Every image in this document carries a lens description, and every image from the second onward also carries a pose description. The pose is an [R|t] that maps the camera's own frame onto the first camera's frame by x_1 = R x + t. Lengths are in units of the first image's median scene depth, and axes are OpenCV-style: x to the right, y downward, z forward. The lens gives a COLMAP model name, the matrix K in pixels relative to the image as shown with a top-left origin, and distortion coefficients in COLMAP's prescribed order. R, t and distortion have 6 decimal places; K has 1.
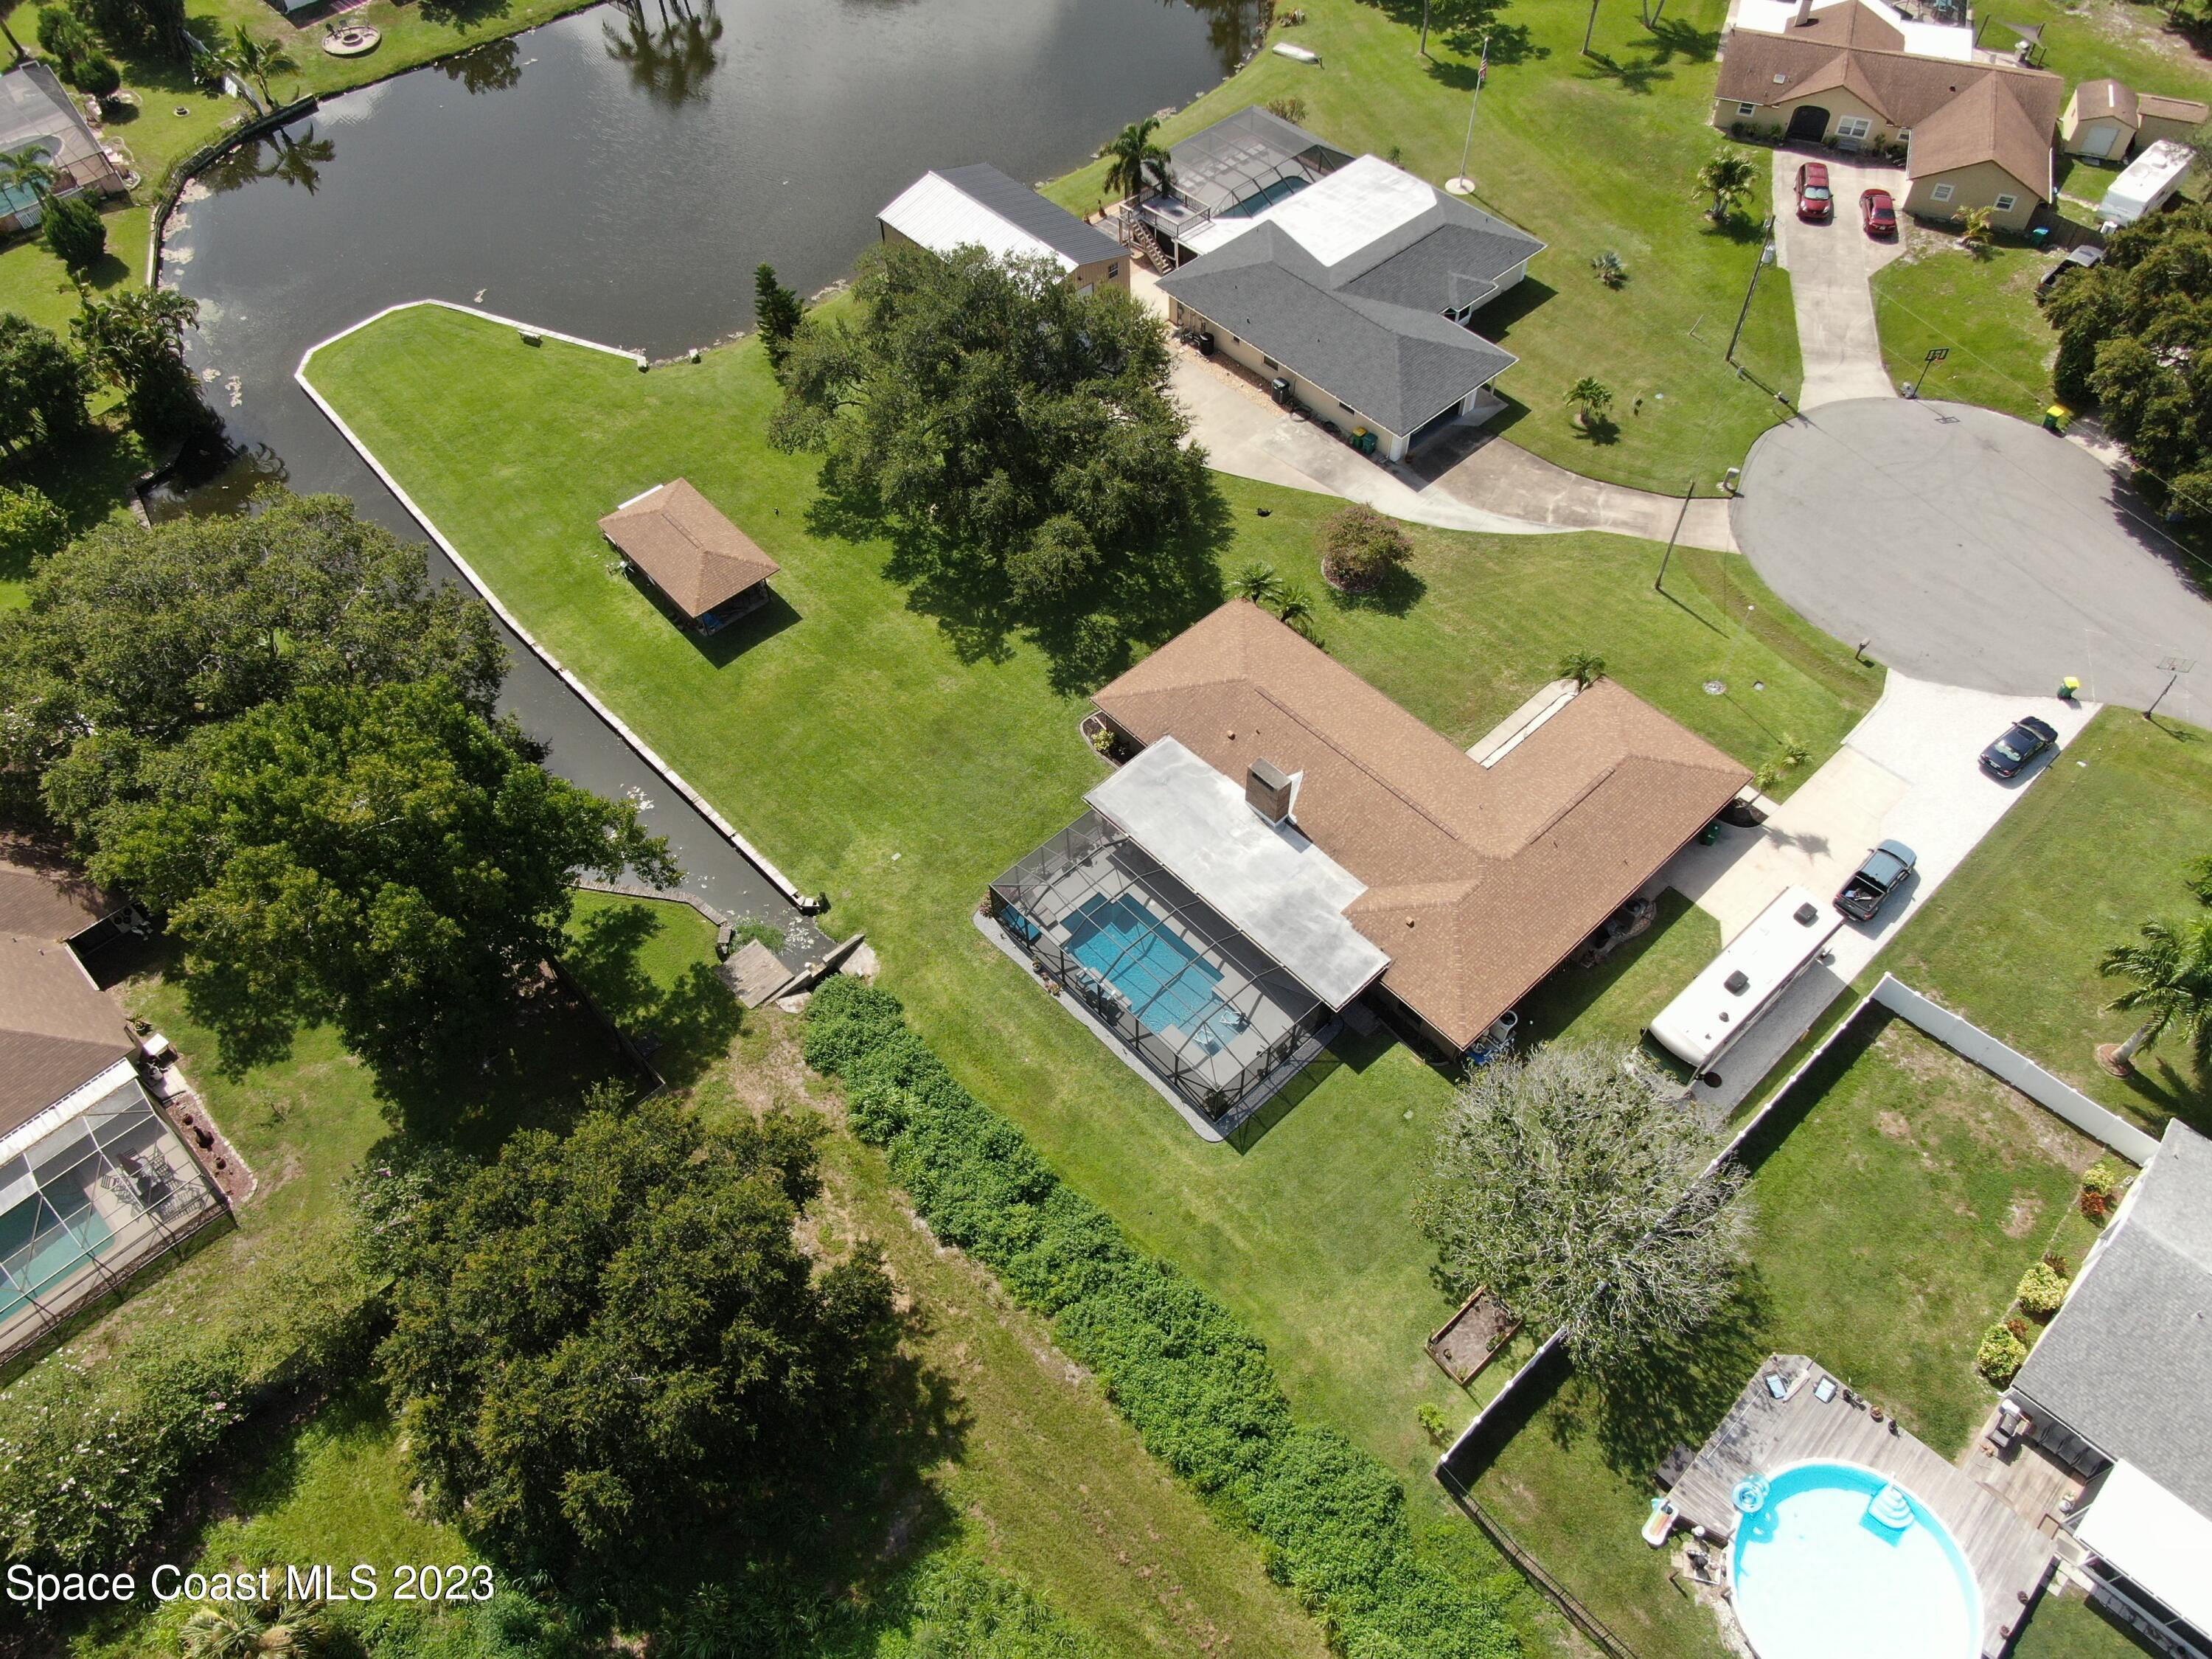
lens RADIAL K [[1591.7, 0, 1106.0], [0, 1591.7, 829.5], [0, 0, 1]] dist [-0.013768, 0.002982]
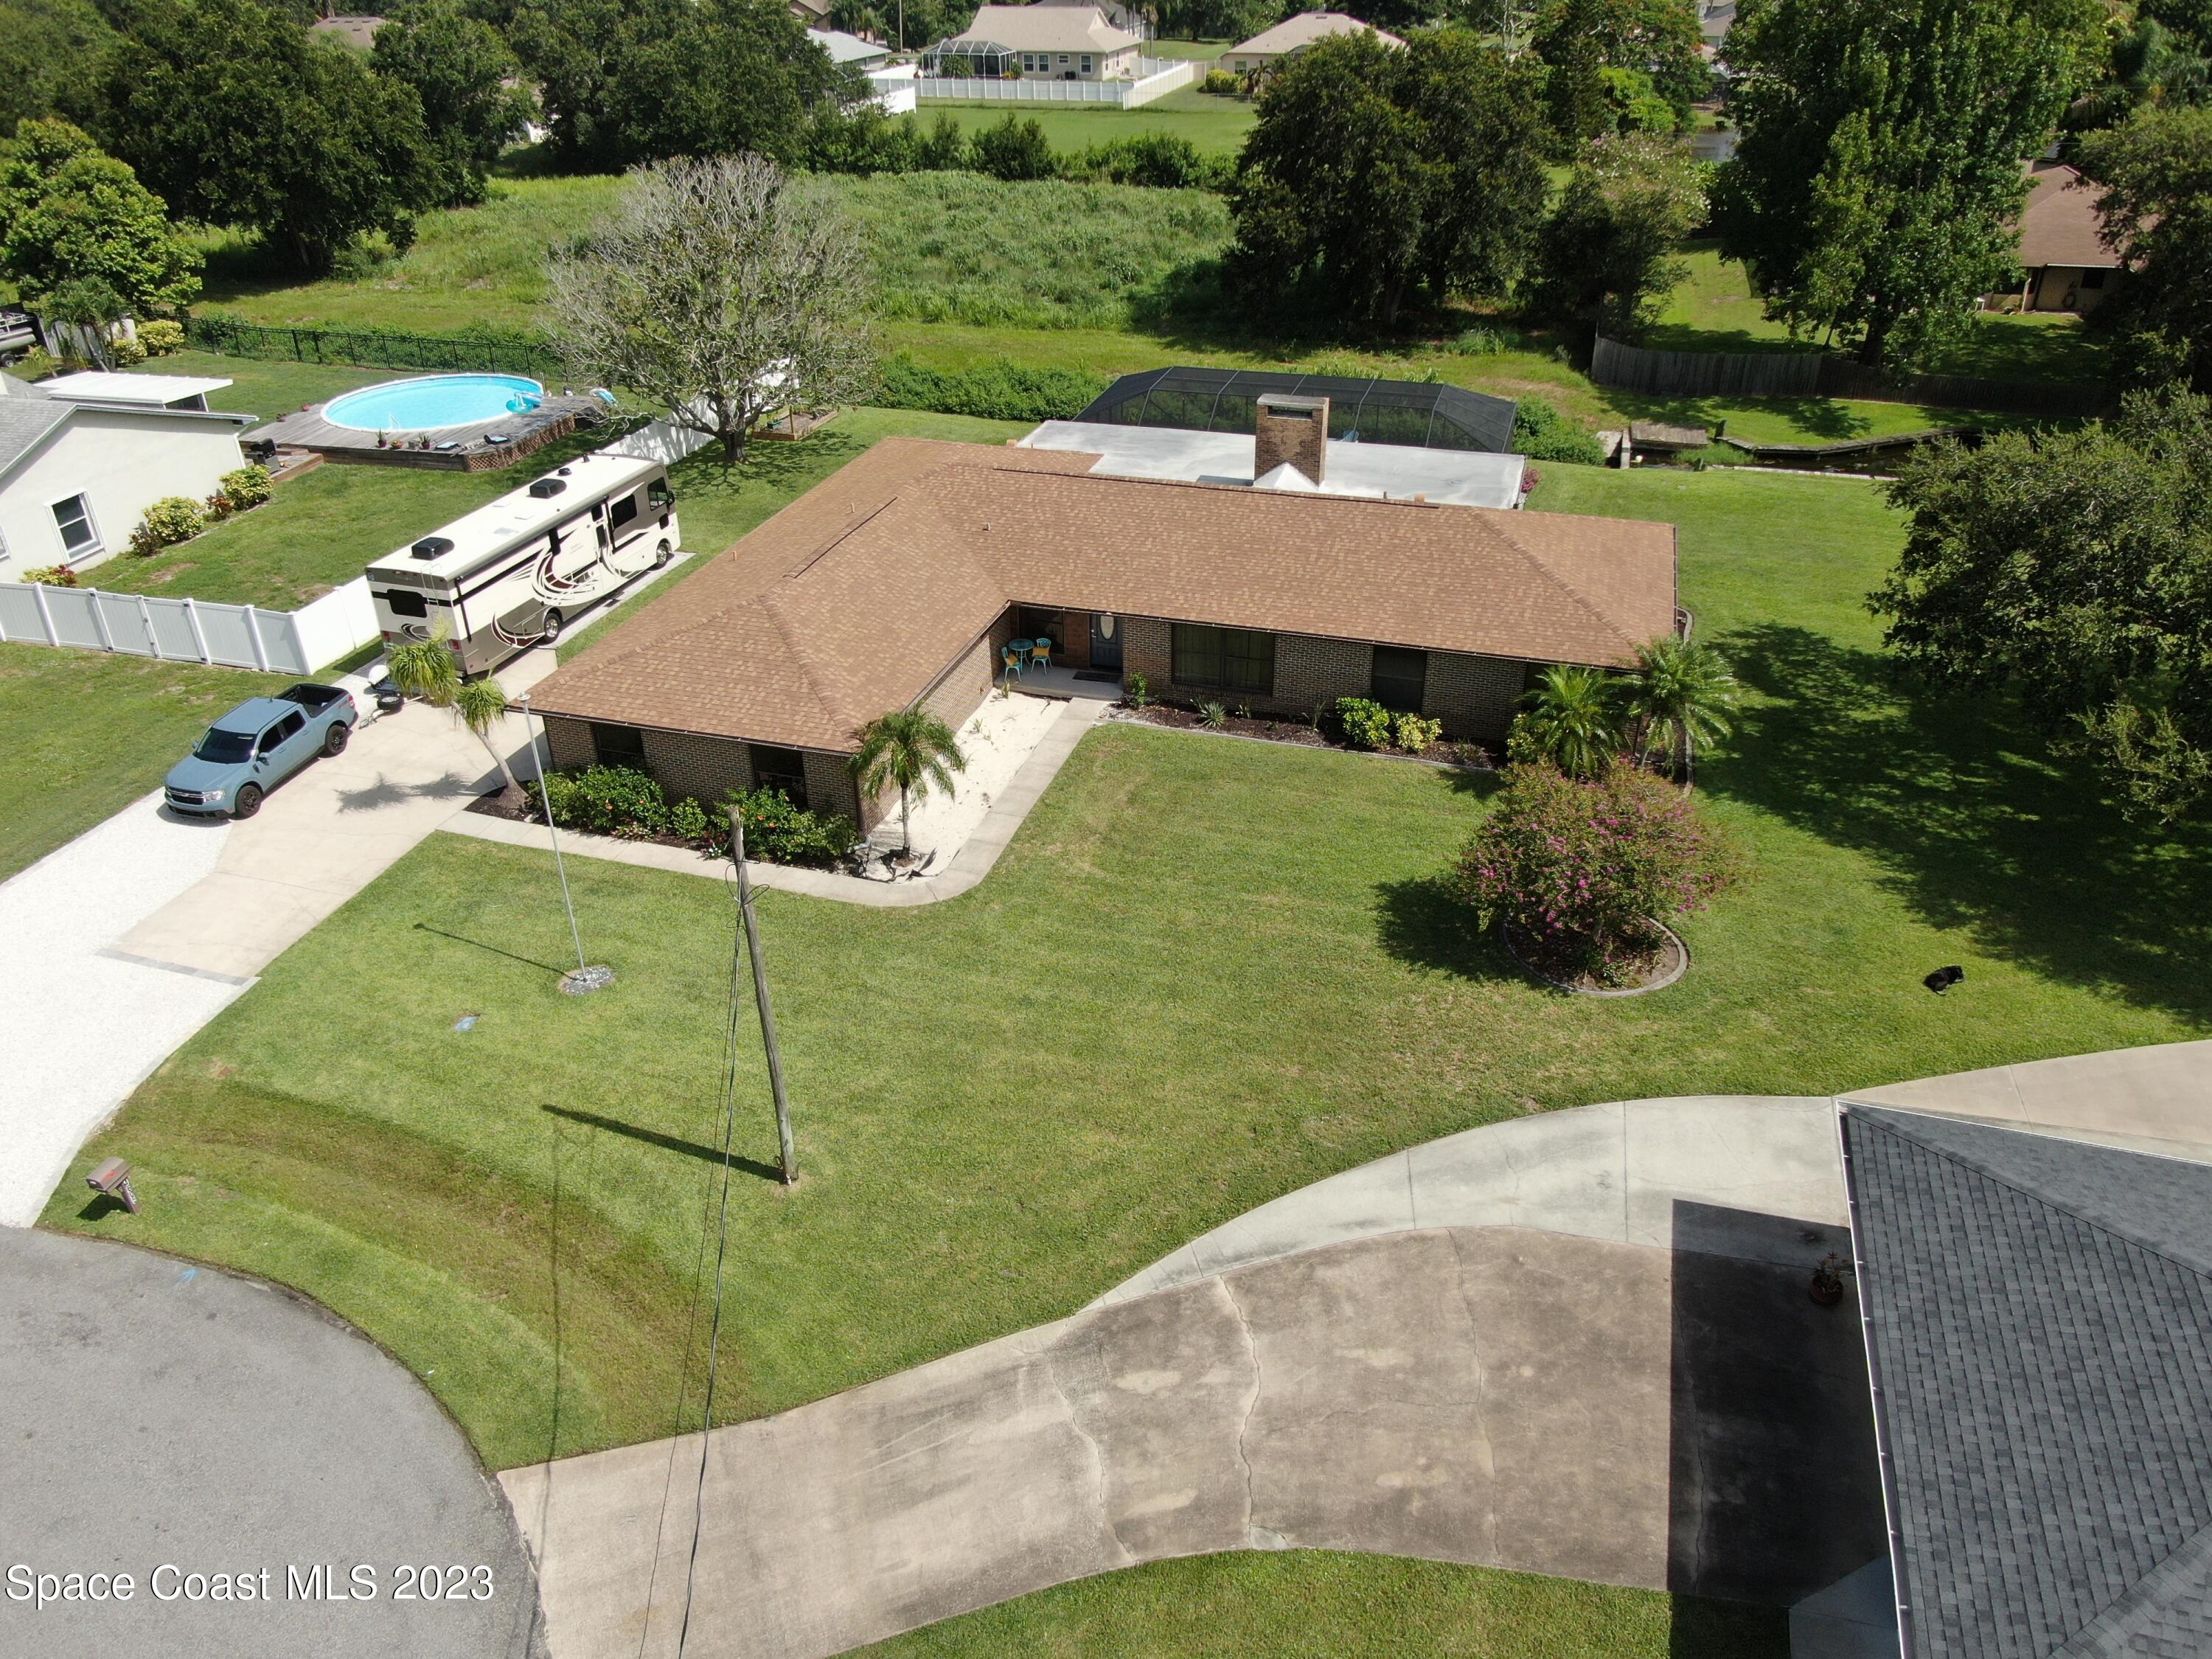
lens RADIAL K [[1591.7, 0, 1106.0], [0, 1591.7, 829.5], [0, 0, 1]] dist [-0.013768, 0.002982]
pose [[-0.863008, 0.277587, -0.422093, 0.411466], [-0.387406, 0.172613, 0.905606, -0.471171], [0.324243, 0.945066, -0.041427, 0.987366]]
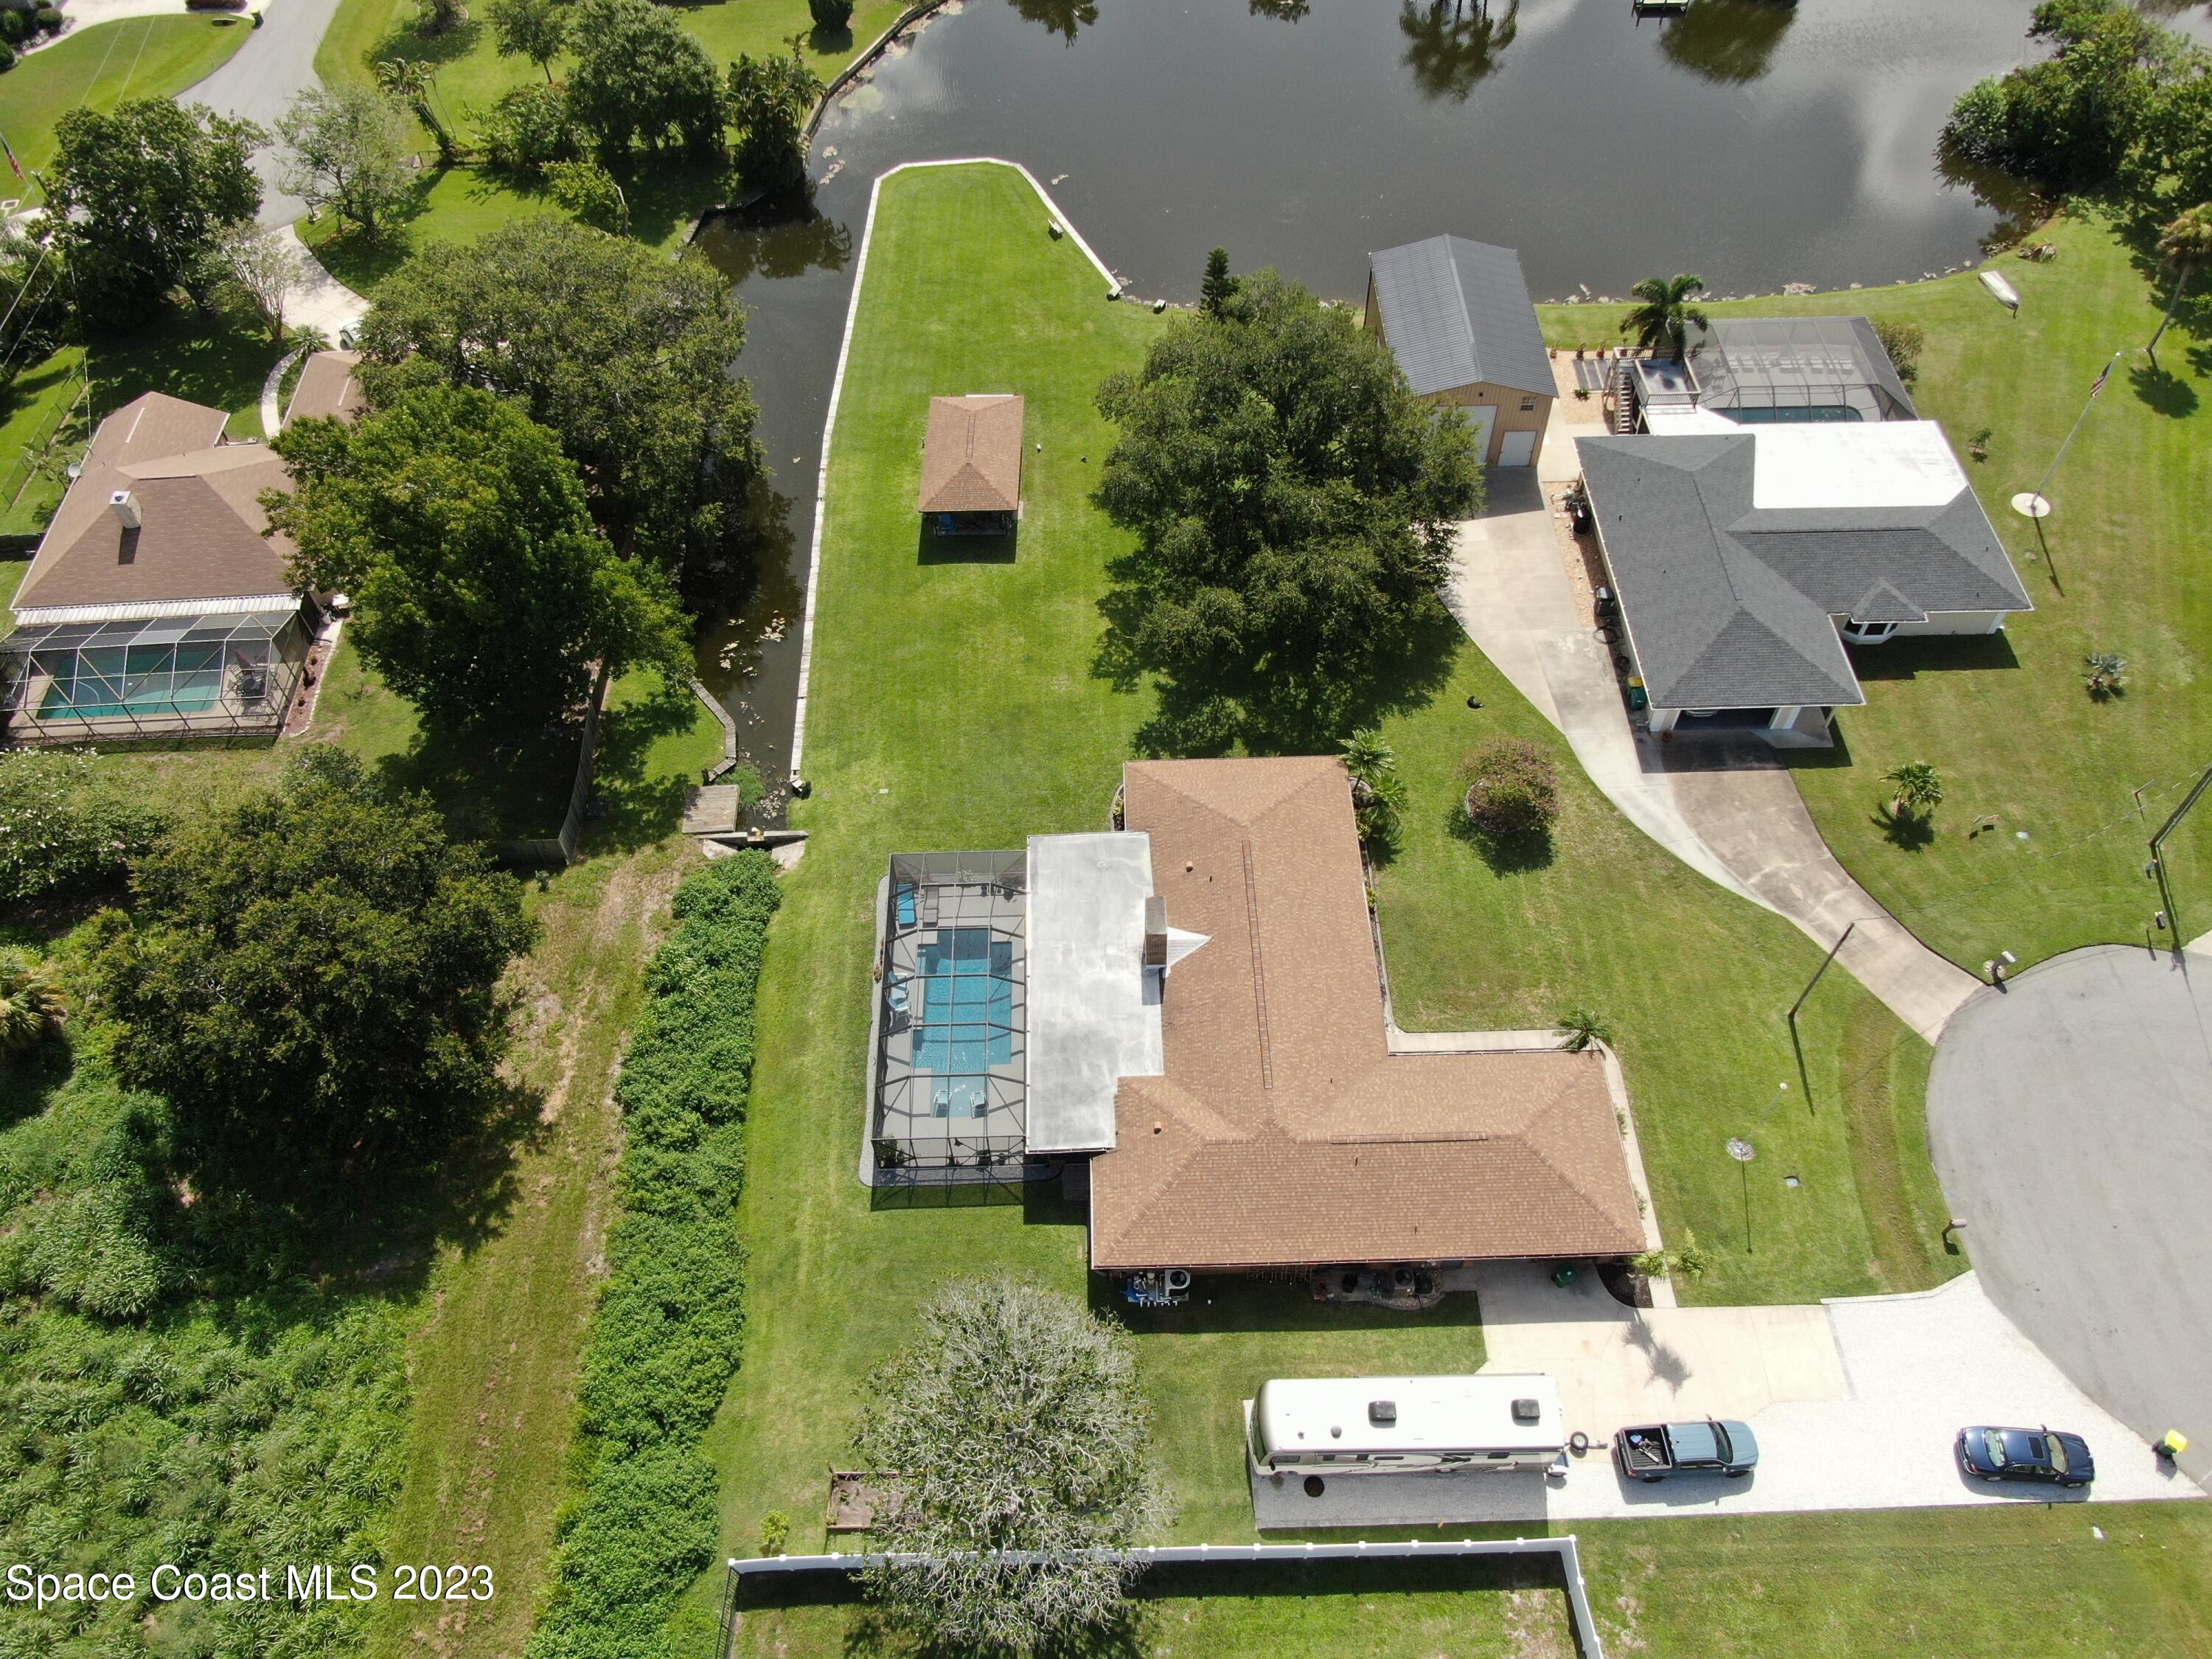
lens RADIAL K [[1591.7, 0, 1106.0], [0, 1591.7, 829.5], [0, 0, 1]] dist [-0.013768, 0.002982]
pose [[0.748754, 0.531383, -0.396231, 0.362006], [-0.525399, 0.840239, 0.133997, -0.159951], [0.404133, 0.107848, 0.908320, 0.106624]]
